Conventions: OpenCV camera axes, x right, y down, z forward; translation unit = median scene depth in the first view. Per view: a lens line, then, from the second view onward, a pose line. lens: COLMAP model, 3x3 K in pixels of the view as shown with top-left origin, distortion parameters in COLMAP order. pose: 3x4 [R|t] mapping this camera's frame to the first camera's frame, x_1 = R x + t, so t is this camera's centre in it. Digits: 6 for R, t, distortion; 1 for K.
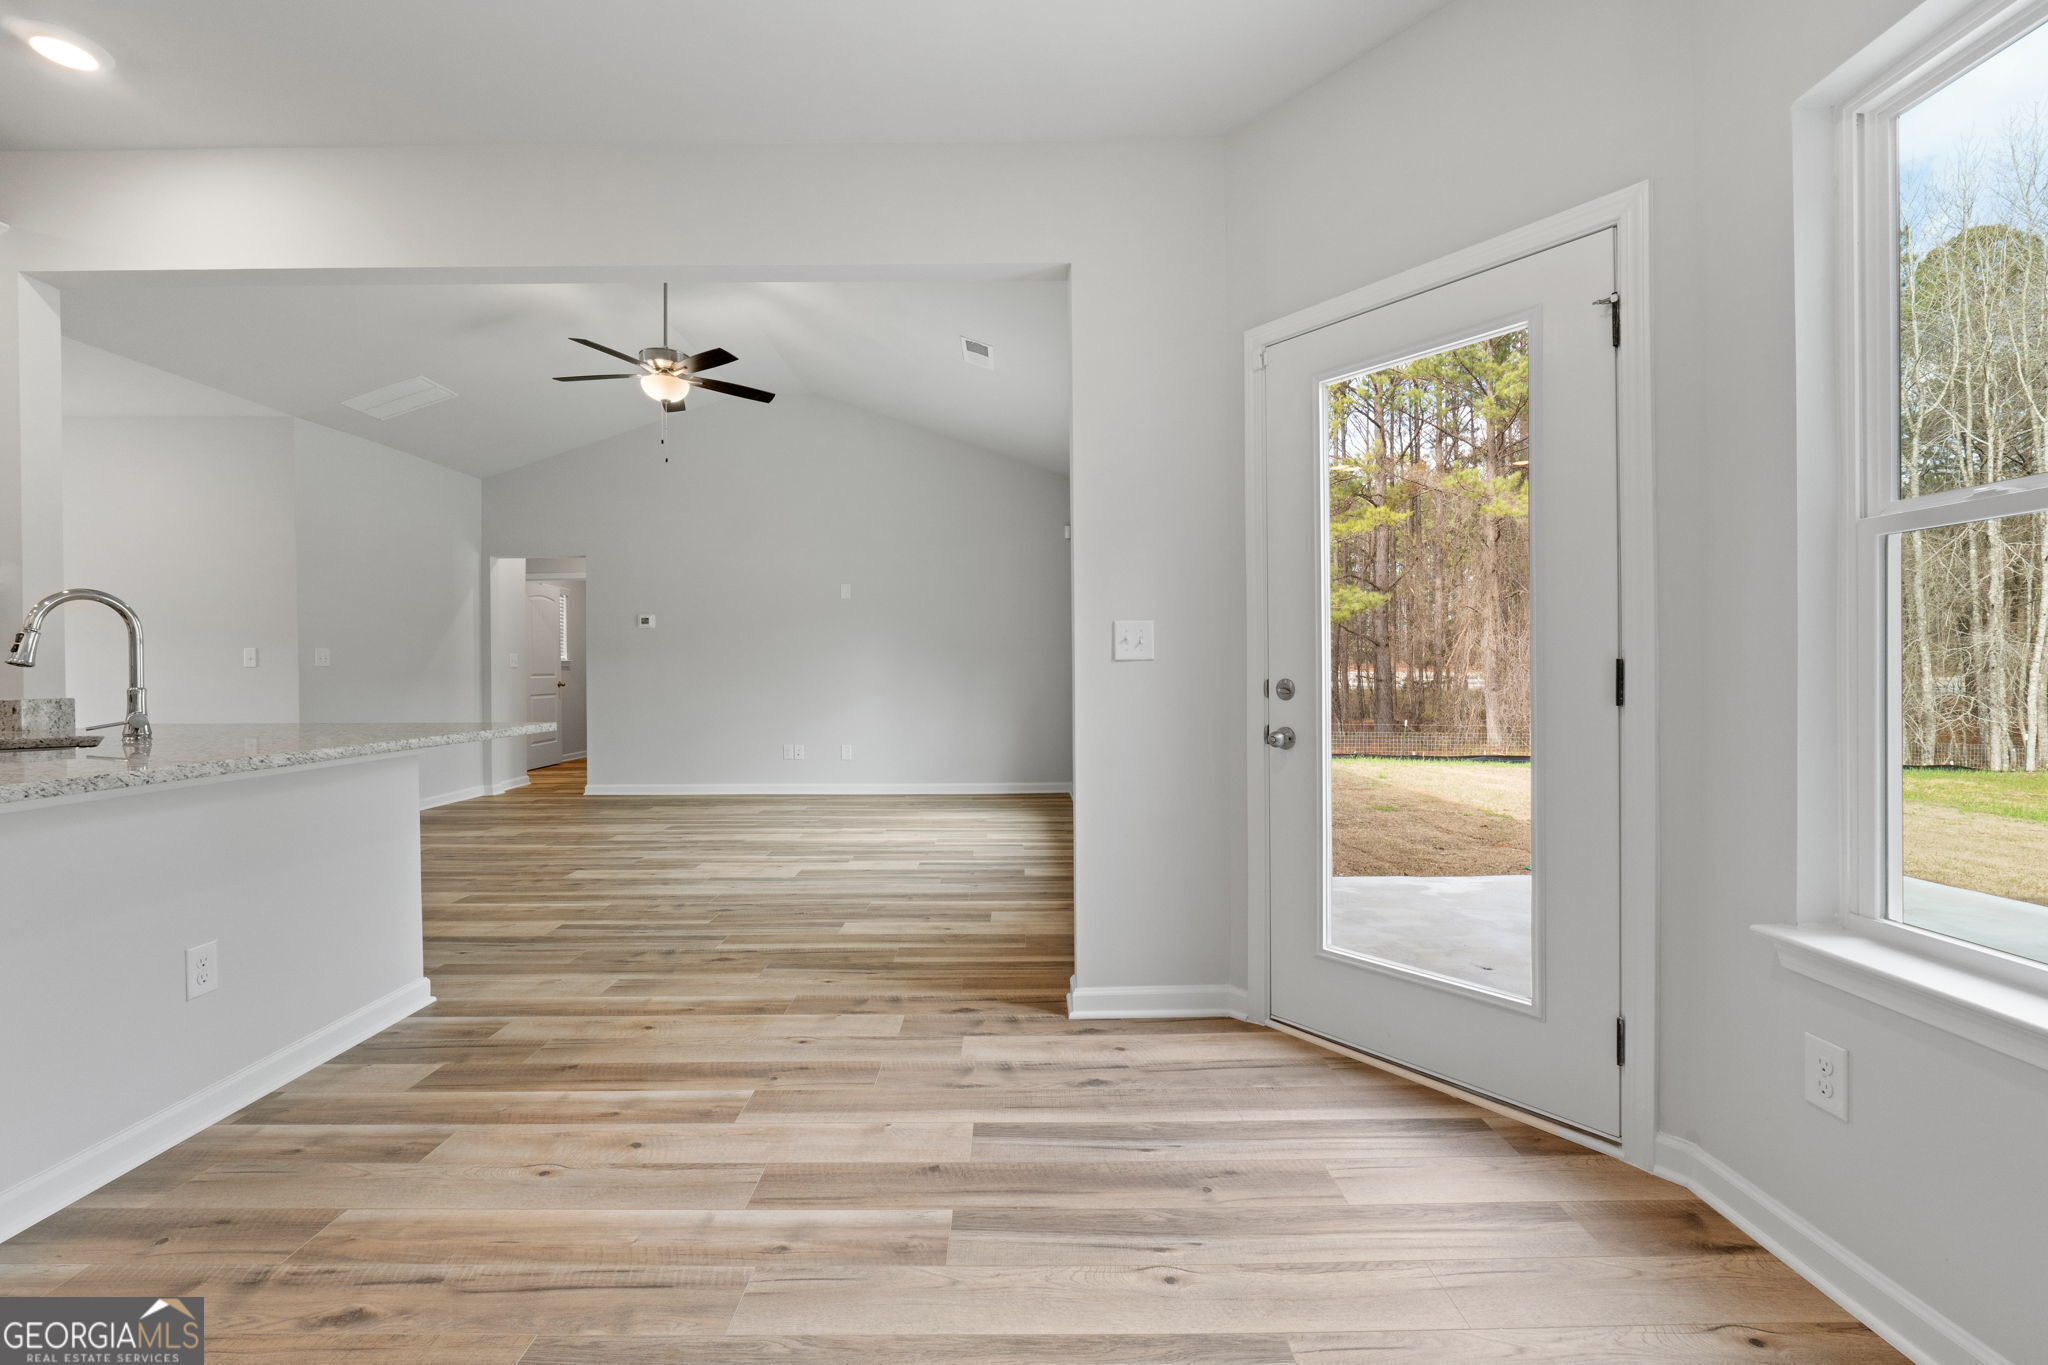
lens RADIAL K [[858.4, 0, 1019.0], [0, 858.4, 684.1], [0, 0, 1]] dist [-0.011350, 0.000510]
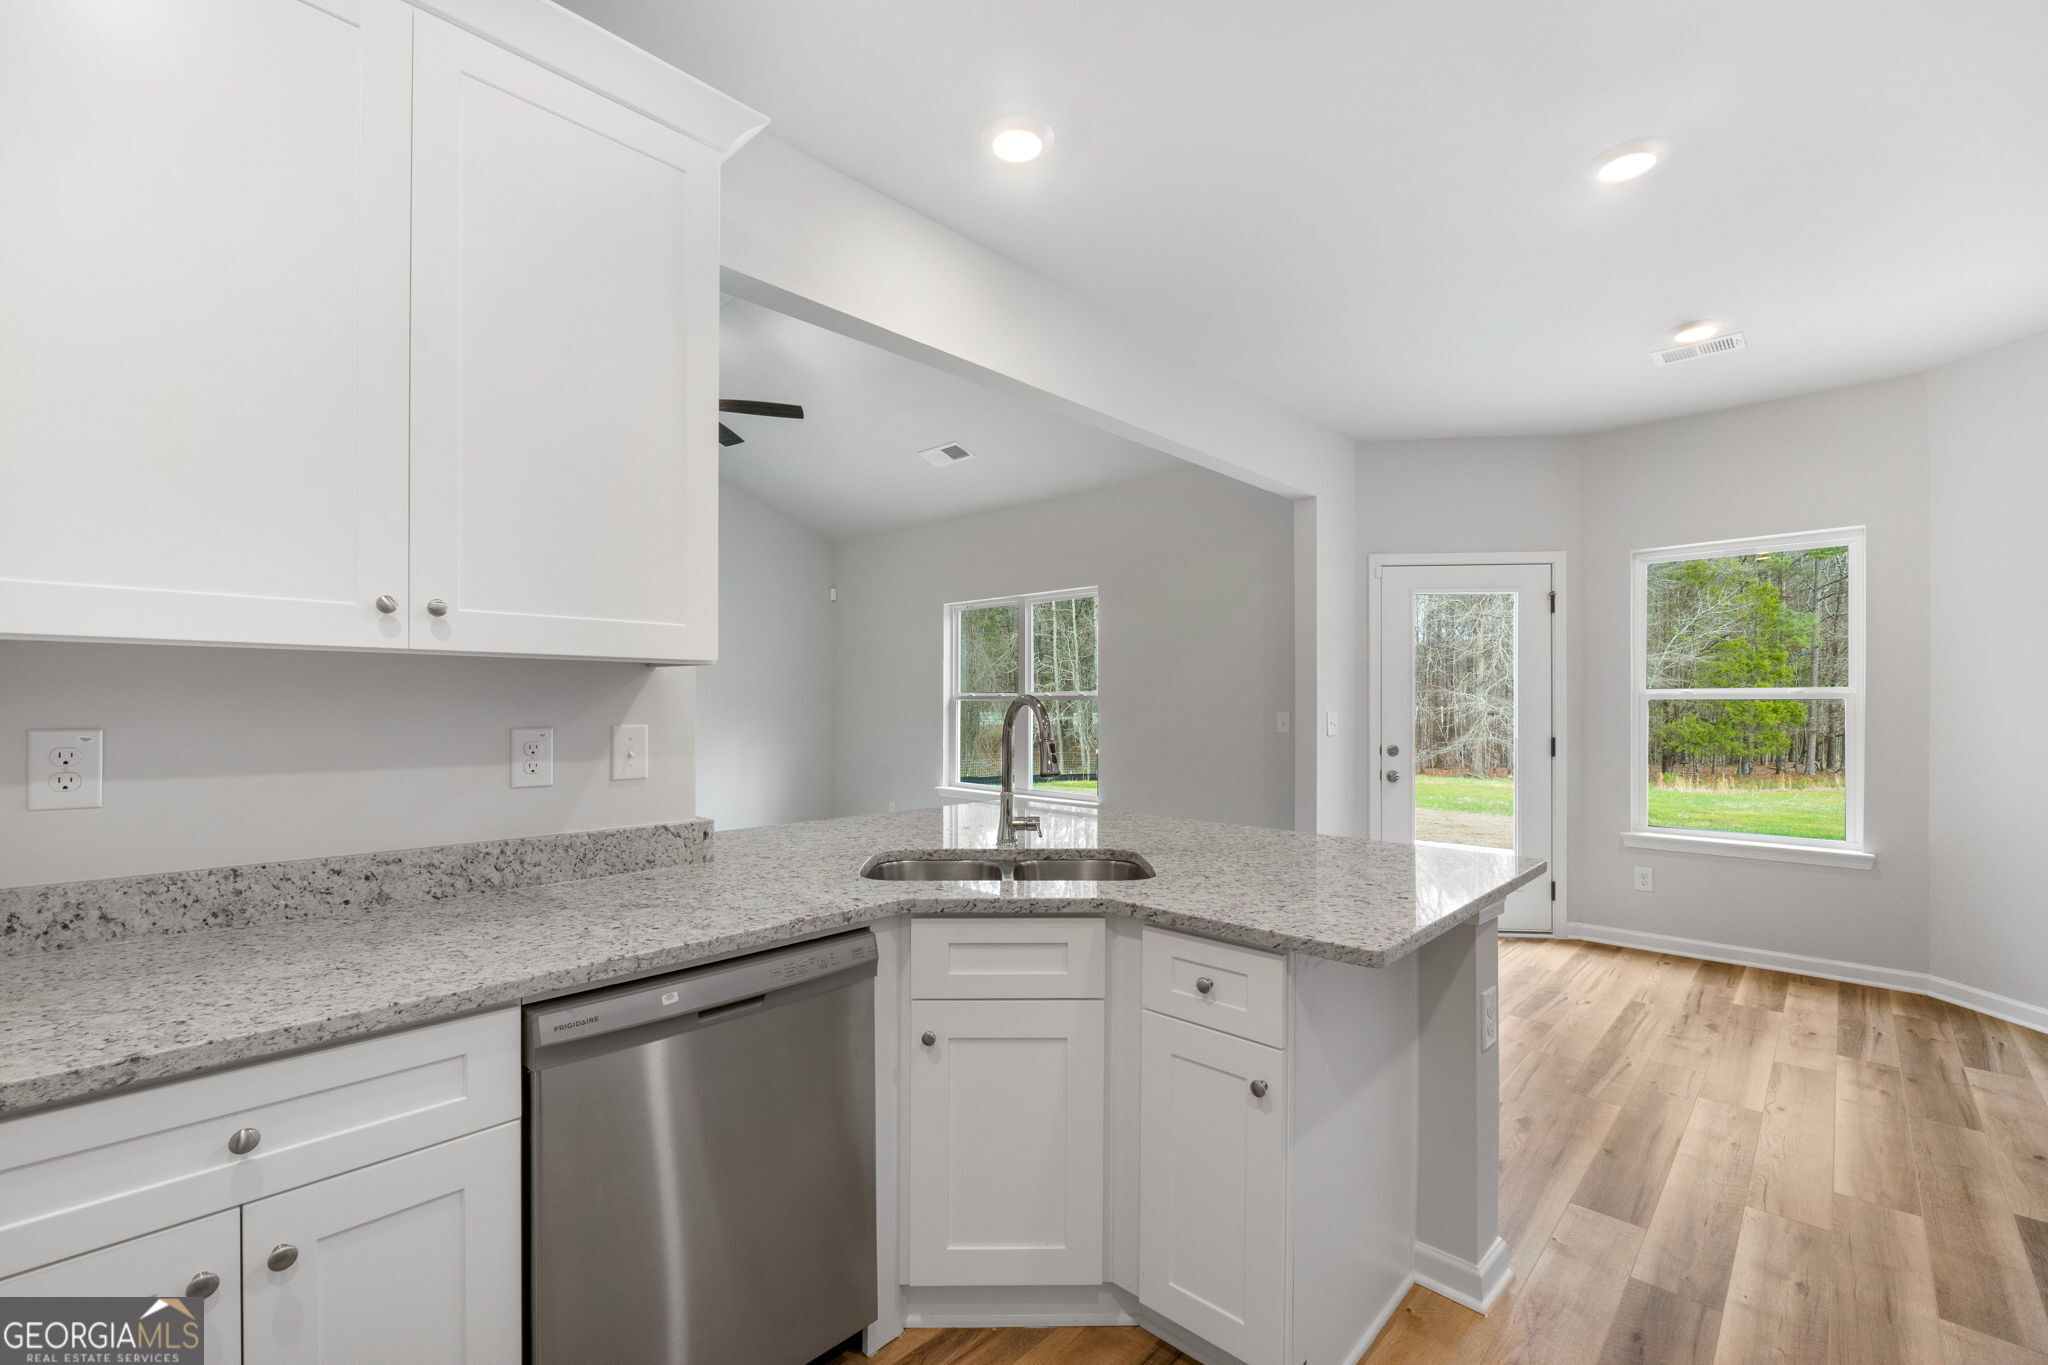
lens RADIAL K [[858.4, 0, 1022.2], [0, 858.4, 700.3], [0, 0, 1]] dist [-0.011350, 0.000510]
pose [[0.697457, 0.006681, 0.716596, -1.920908], [0.004227, 0.999901, -0.013437, -0.098177], [-0.716615, 0.012401, 0.697359, 0.320464]]
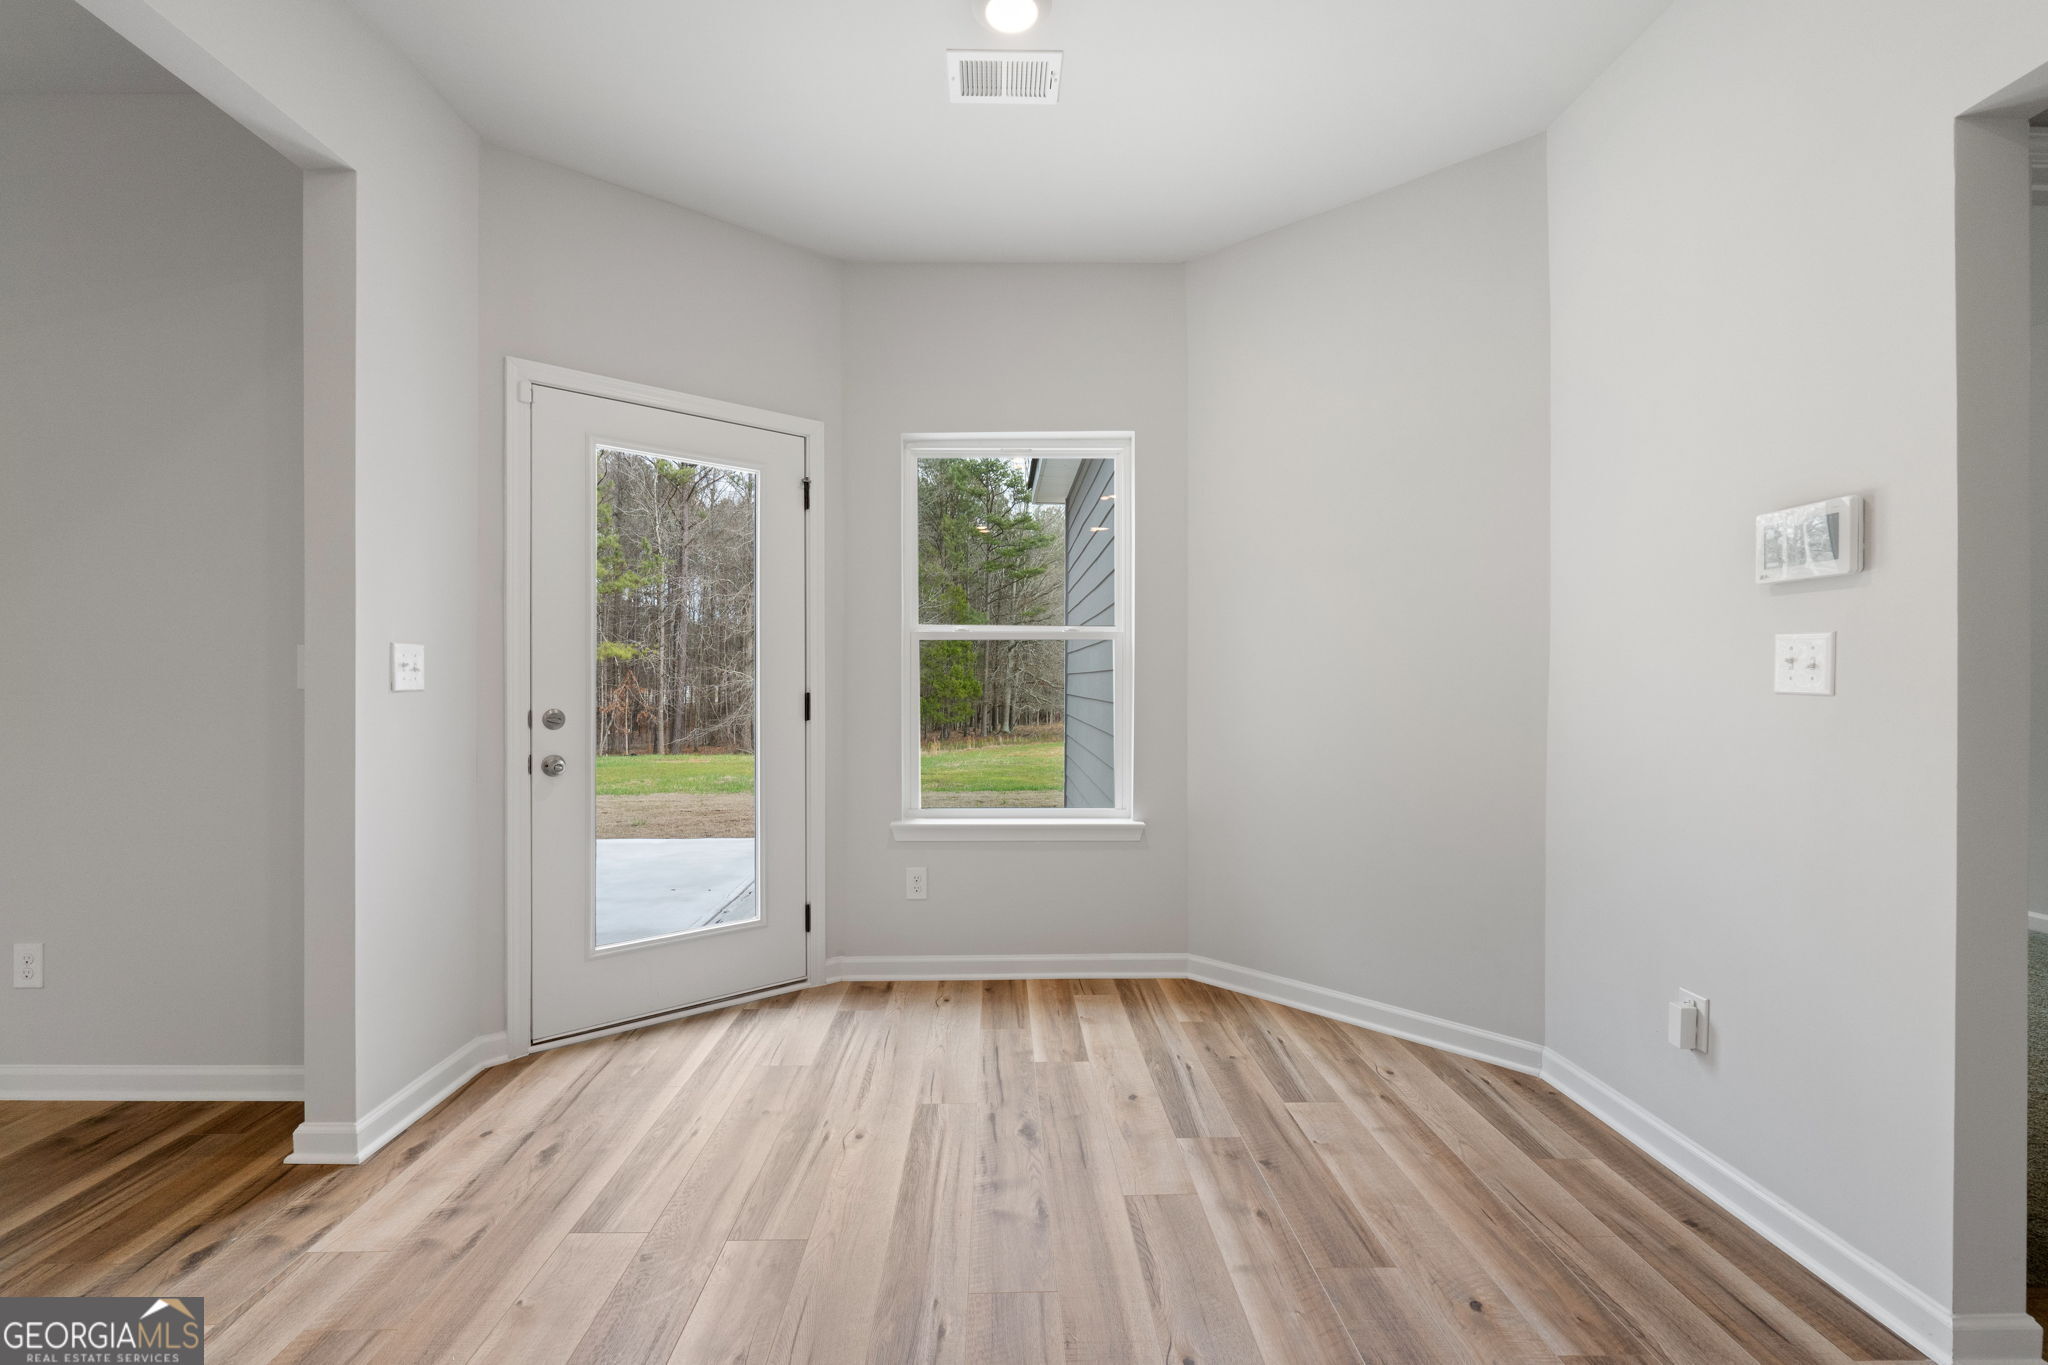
lens RADIAL K [[858.4, 0, 1015.3], [0, 858.4, 681.7], [0, 0, 1]] dist [-0.011350, 0.000510]
pose [[-0.017575, 0.005851, 0.999828, -0.891642], [0.011951, 0.999913, -0.005641, -0.032006], [-0.999774, 0.011850, -0.017644, 0.539728]]
